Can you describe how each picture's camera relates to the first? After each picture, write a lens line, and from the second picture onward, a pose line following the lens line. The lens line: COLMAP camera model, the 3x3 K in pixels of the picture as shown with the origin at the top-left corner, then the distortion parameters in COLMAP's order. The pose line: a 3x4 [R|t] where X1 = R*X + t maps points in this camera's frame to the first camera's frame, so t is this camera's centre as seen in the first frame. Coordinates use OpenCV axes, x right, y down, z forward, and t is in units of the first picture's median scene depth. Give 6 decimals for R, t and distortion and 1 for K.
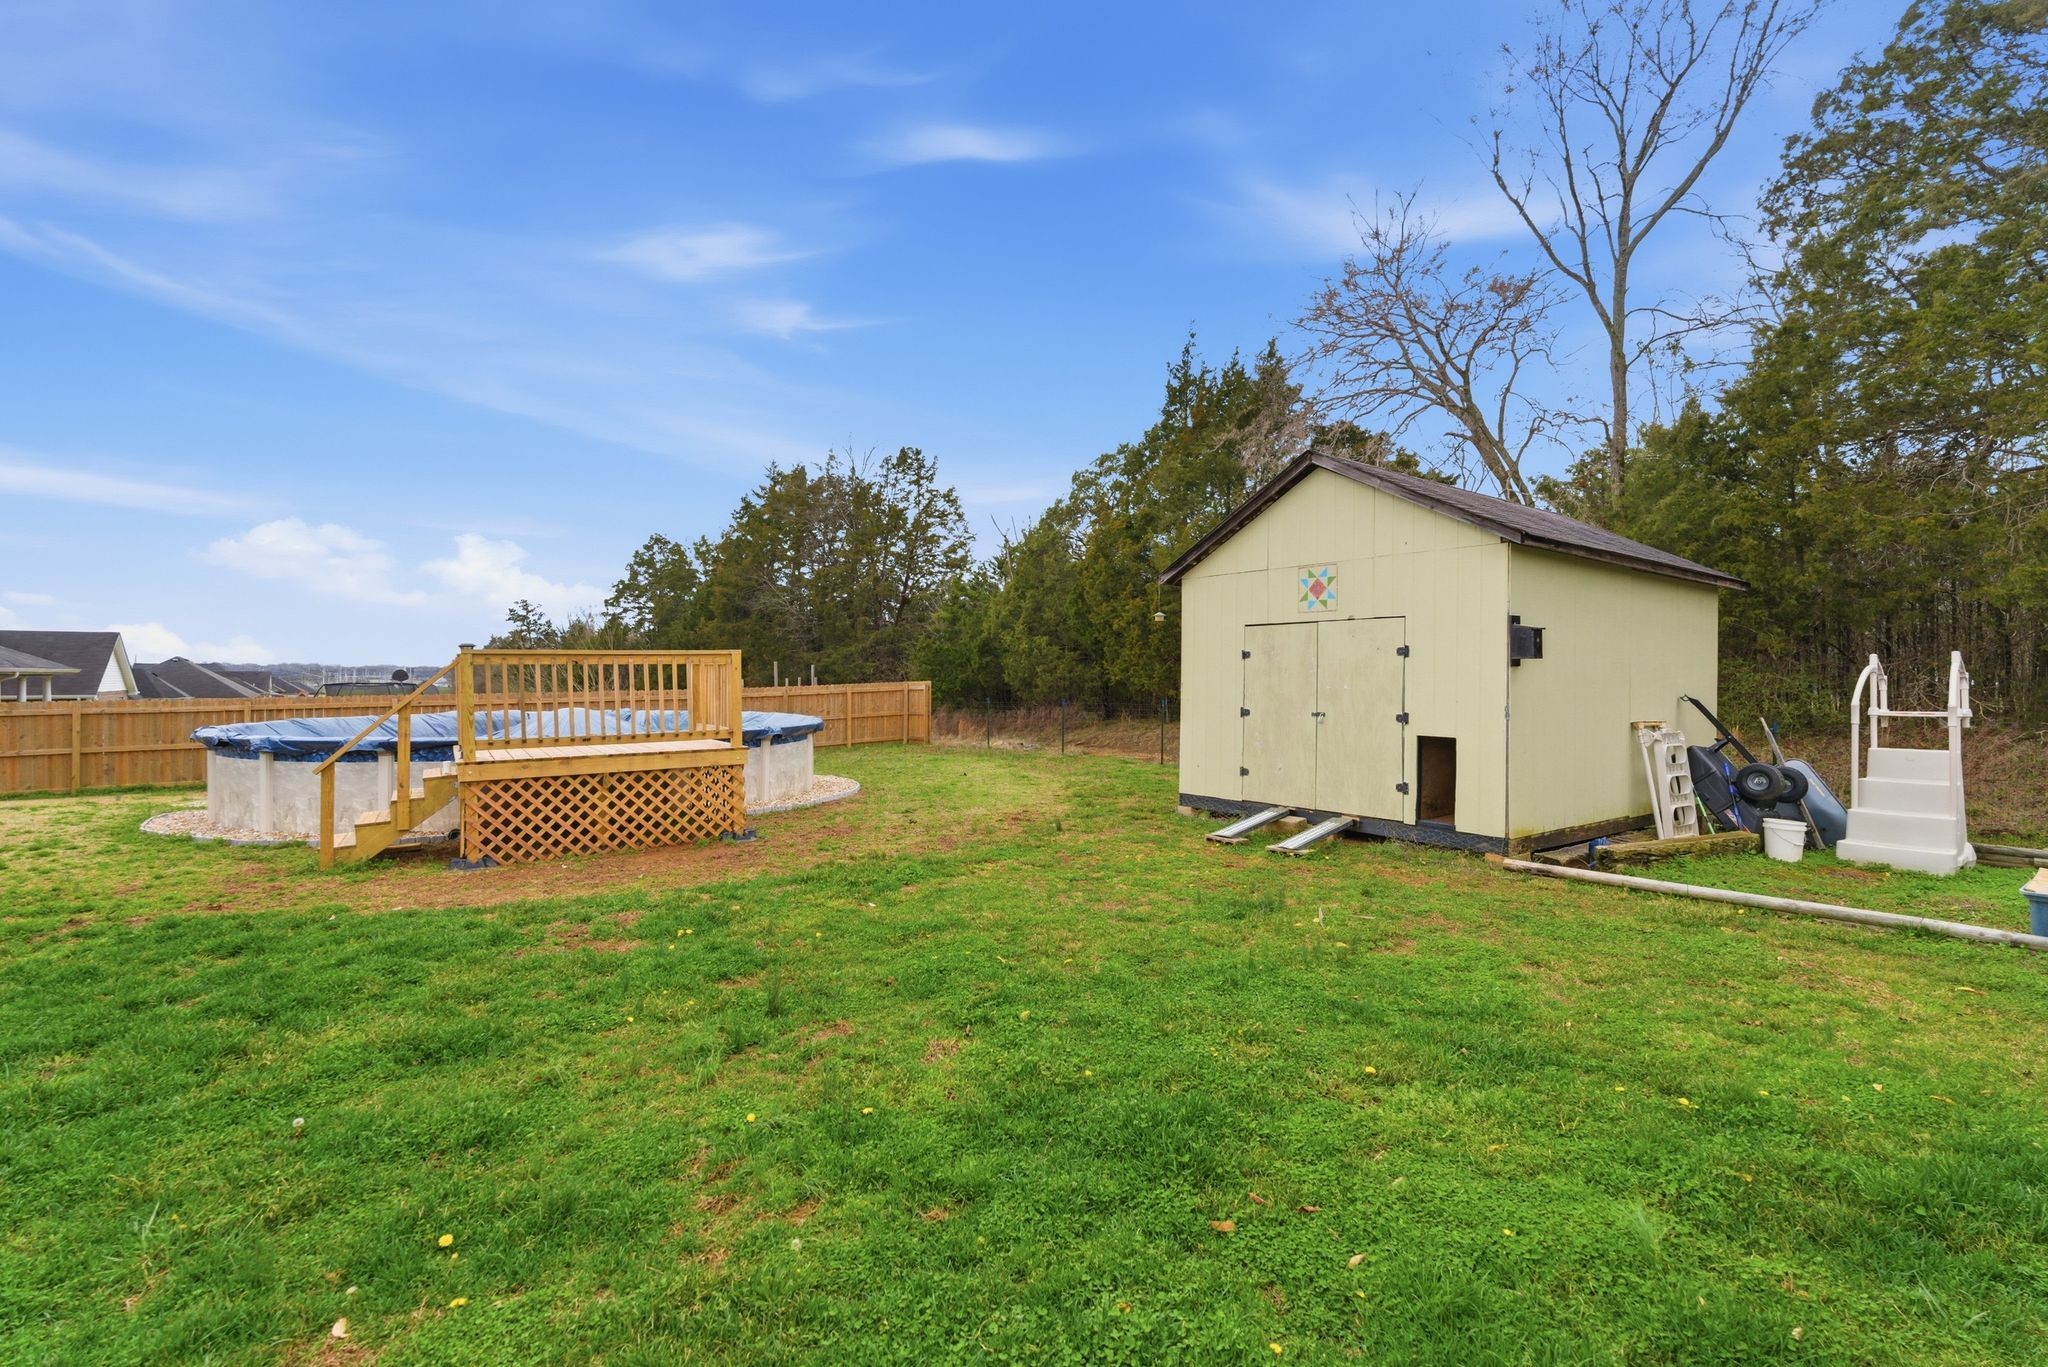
lens RADIAL K [[905.5, 0, 1009.4], [0, 905.5, 671.3], [0, 0, 1]] dist [-0.010085, 0.003131]
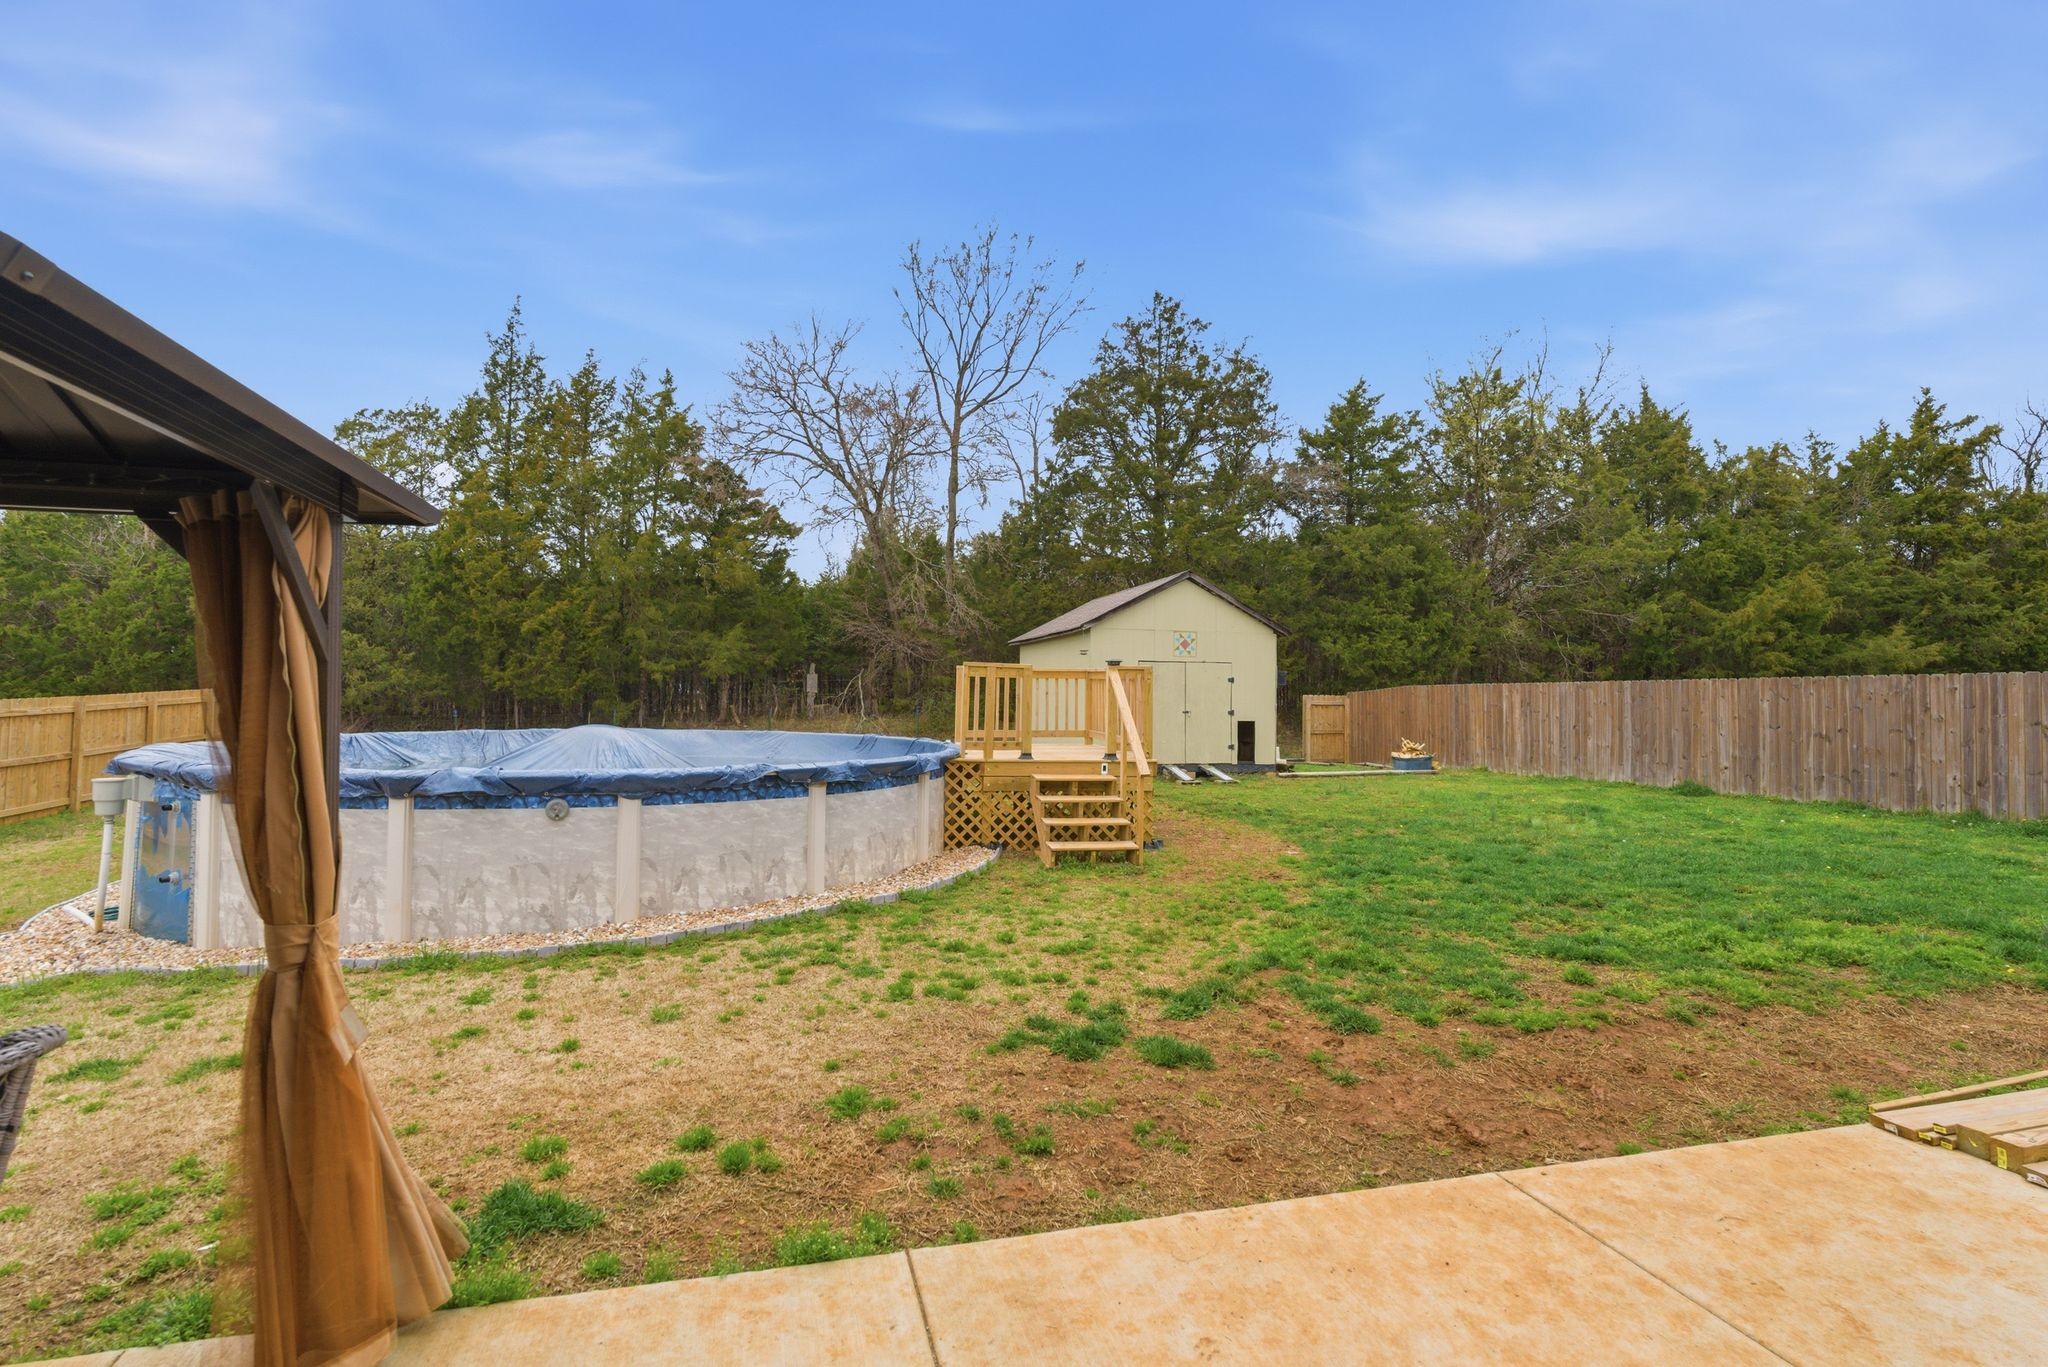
lens RADIAL K [[945.8, 0, 1003.3], [0, 945.8, 670.9], [0, 0, 1]] dist [-0.014604, 0.000613]
pose [[0.384045, 0.026971, 0.922920, -1.685581], [-0.015631, 0.999620, -0.022708, 0.013388], [-0.923182, -0.005705, 0.384321, 0.638838]]
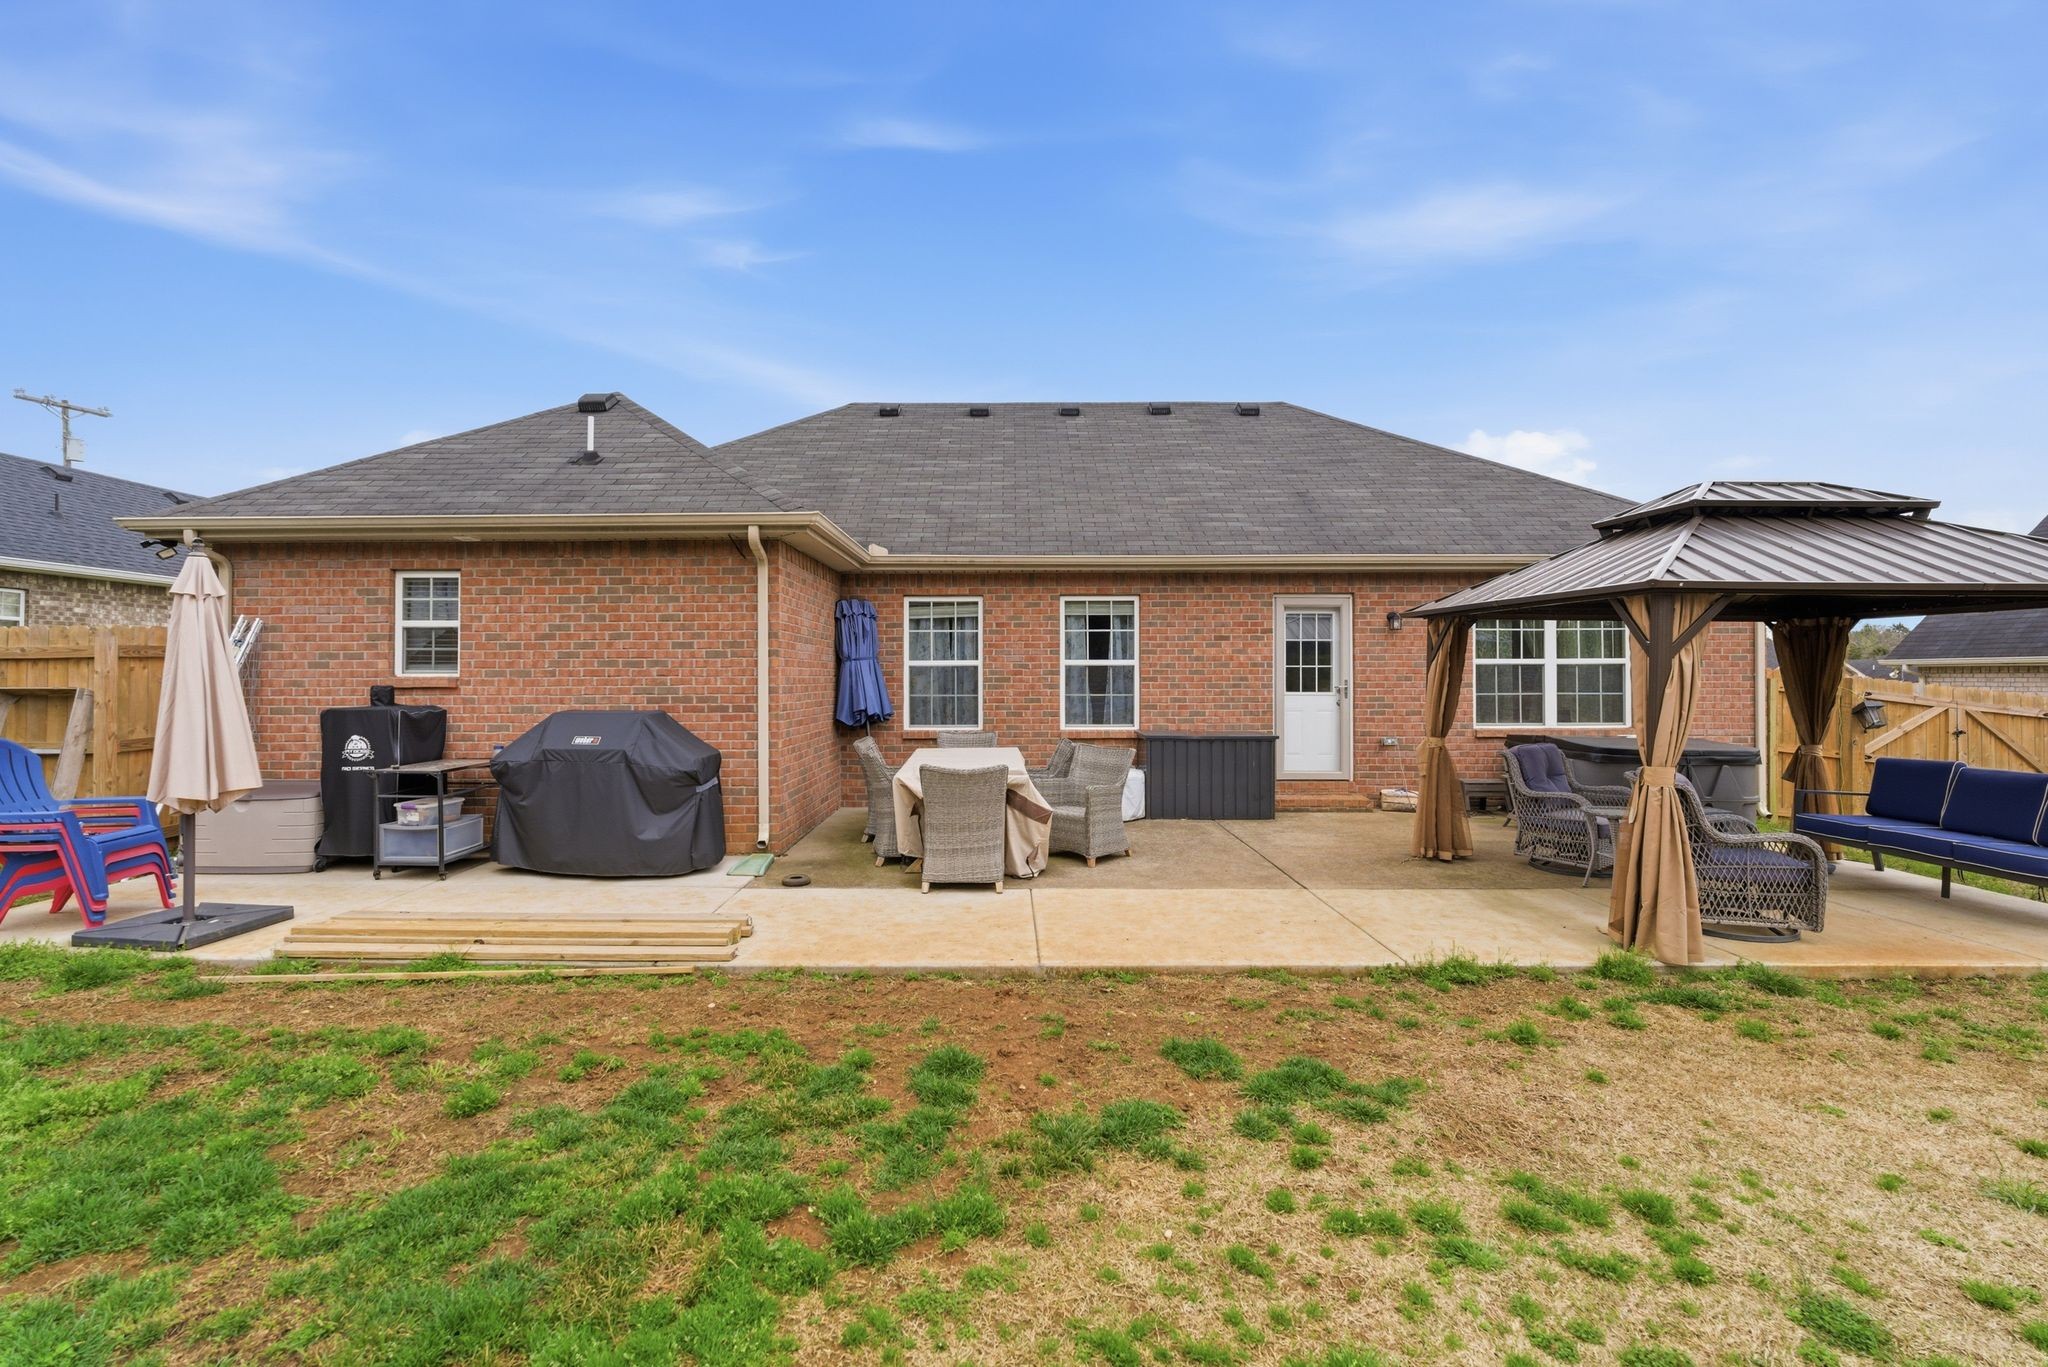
lens RADIAL K [[905.5, 0, 1016.3], [0, 905.5, 674.5], [0, 0, 1]] dist [-0.010085, 0.003131]
pose [[-0.596590, -0.001839, -0.802544, -0.806741], [0.006594, 0.999952, -0.007193, 0.019896], [0.802519, -0.009584, -0.596550, 0.928422]]
